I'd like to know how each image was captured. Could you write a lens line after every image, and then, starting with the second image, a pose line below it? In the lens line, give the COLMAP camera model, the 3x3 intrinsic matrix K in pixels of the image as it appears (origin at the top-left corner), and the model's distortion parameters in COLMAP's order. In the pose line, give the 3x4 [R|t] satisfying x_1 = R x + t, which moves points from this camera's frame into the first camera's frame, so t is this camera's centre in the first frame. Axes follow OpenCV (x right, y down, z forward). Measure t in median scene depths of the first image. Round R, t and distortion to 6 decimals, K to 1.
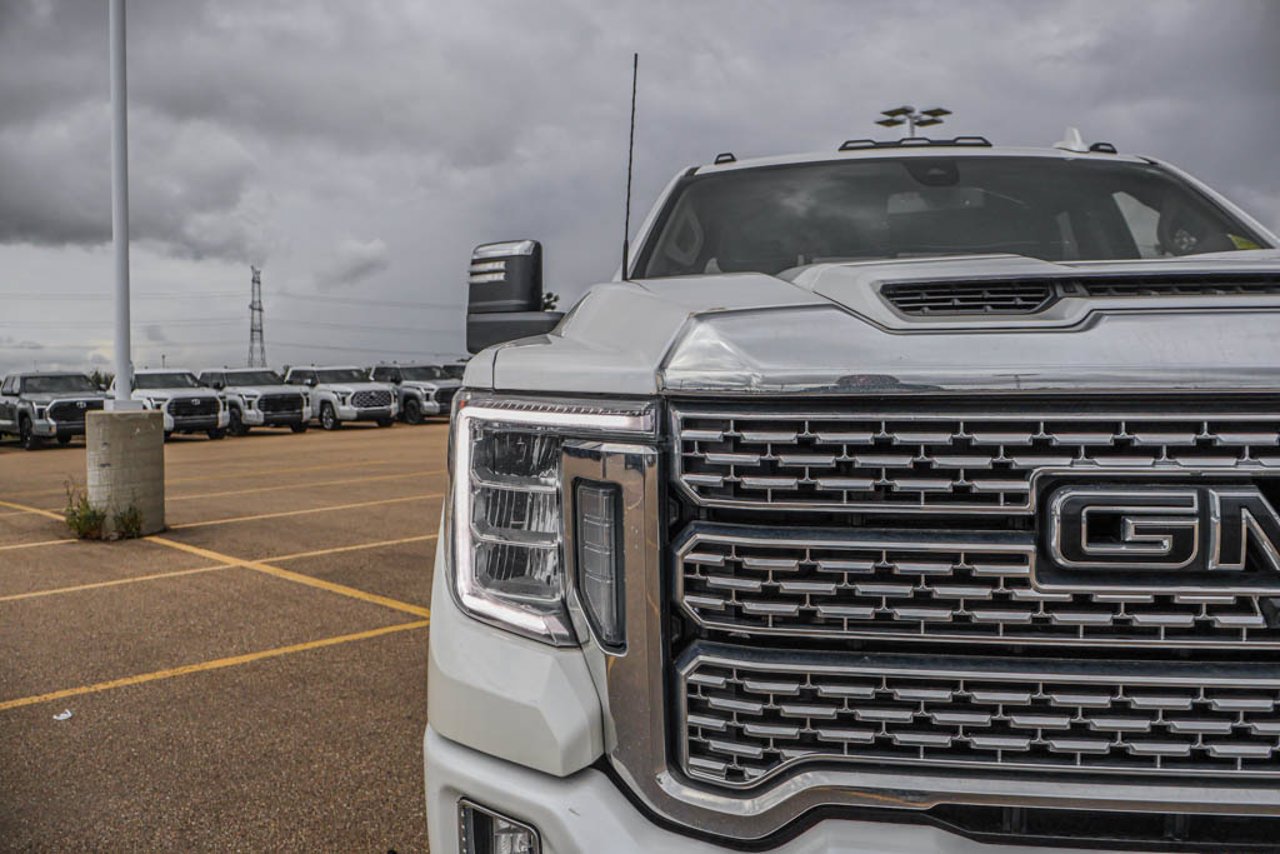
lens RADIAL K [[1074.8, 0, 640.0], [0, 1074.8, 427.0], [0, 0, 1]] dist [-0.000972, 0.001187]
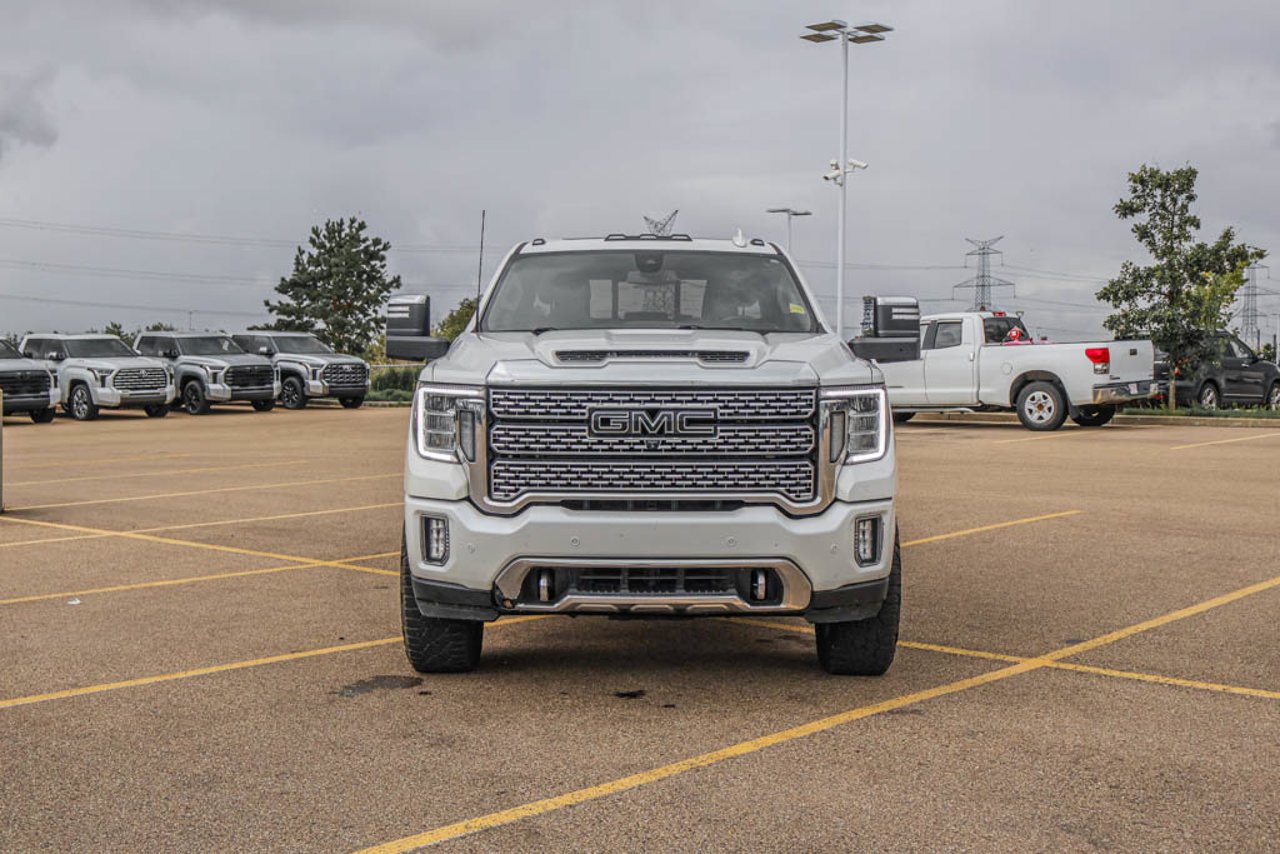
lens RADIAL K [[1601.9, 0, 640.0], [0, 1601.9, 427.0], [0, 0, 1]] dist [0.010384, 0.024695]
pose [[0.996181, 0.010088, 0.086731, 0.054563], [-0.010159, 0.999948, 0.000379, 0.081931], [-0.086723, -0.001259, 0.996232, -3.441563]]
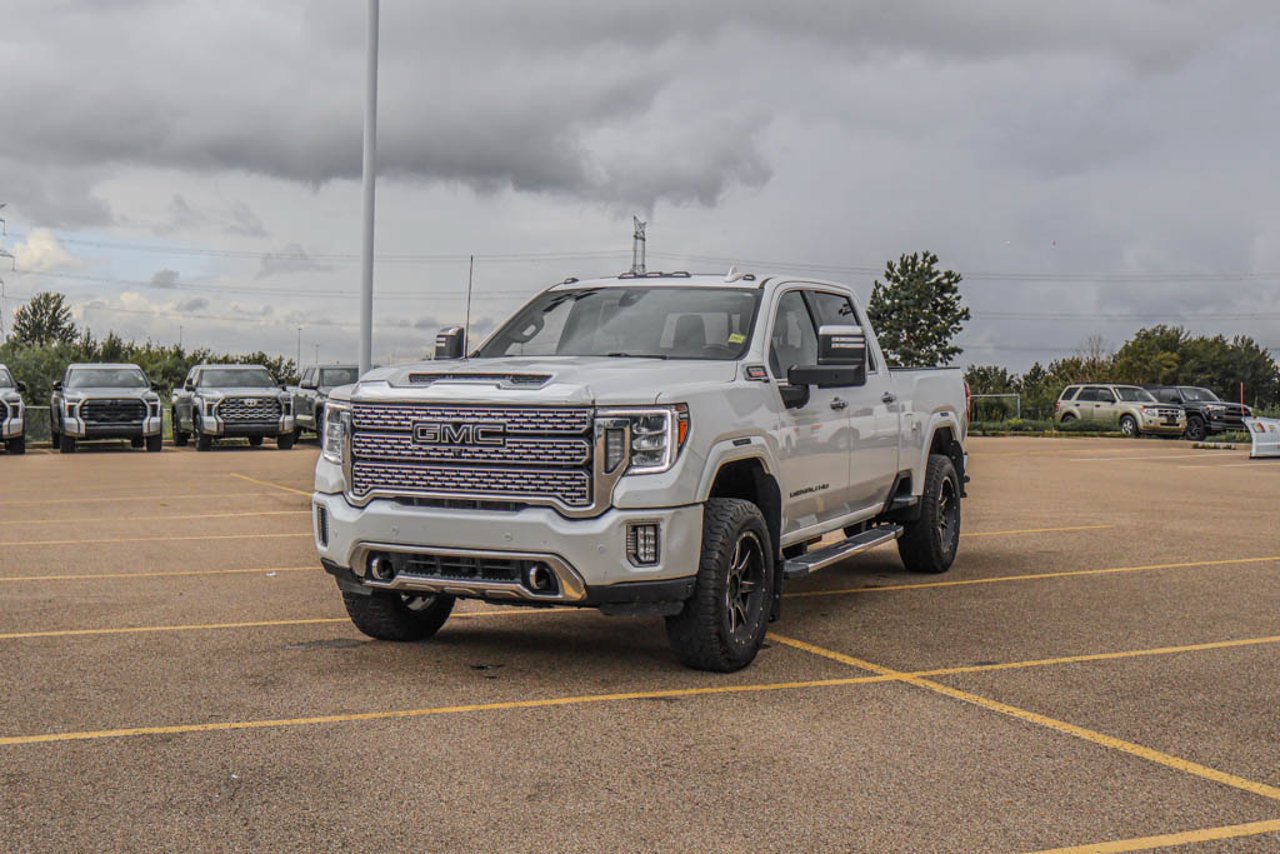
lens RADIAL K [[1571.8, 0, 640.0], [0, 1571.8, 427.0], [0, 0, 1]] dist [-0.008194, -0.019773]
pose [[0.943574, 0.032917, -0.329523, 2.610480], [-0.037520, 0.999267, -0.007618, 0.066066], [0.329031, 0.019552, 0.944117, -3.702929]]
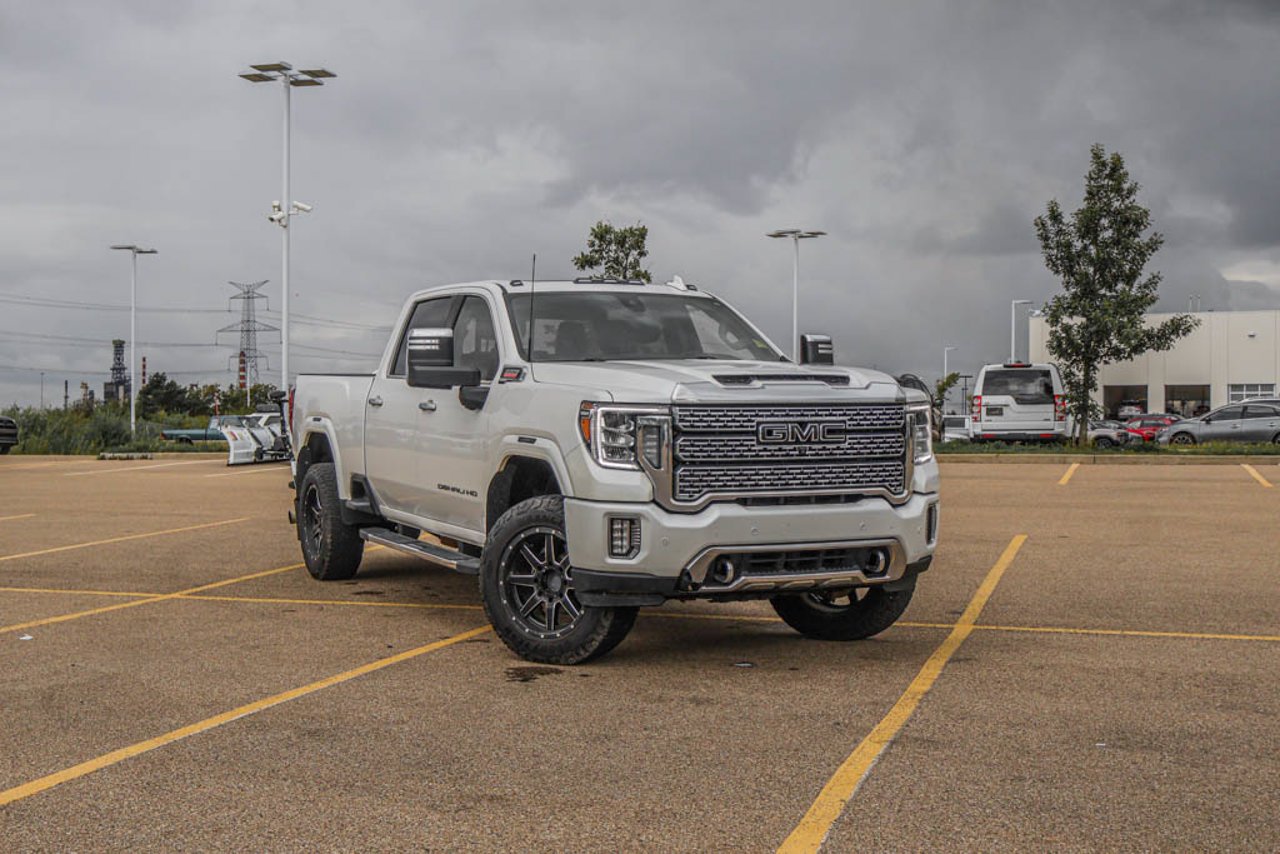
lens RADIAL K [[1620.5, 0, 659.8], [0, 1620.5, 427.7], [0, 0, 1]] dist [0.087084, -0.004027]
pose [[0.859377, -0.000148, 0.511343, -2.643029], [0.016031, 0.999516, -0.026652, 0.188254], [-0.511092, 0.031101, 0.858963, -3.542749]]
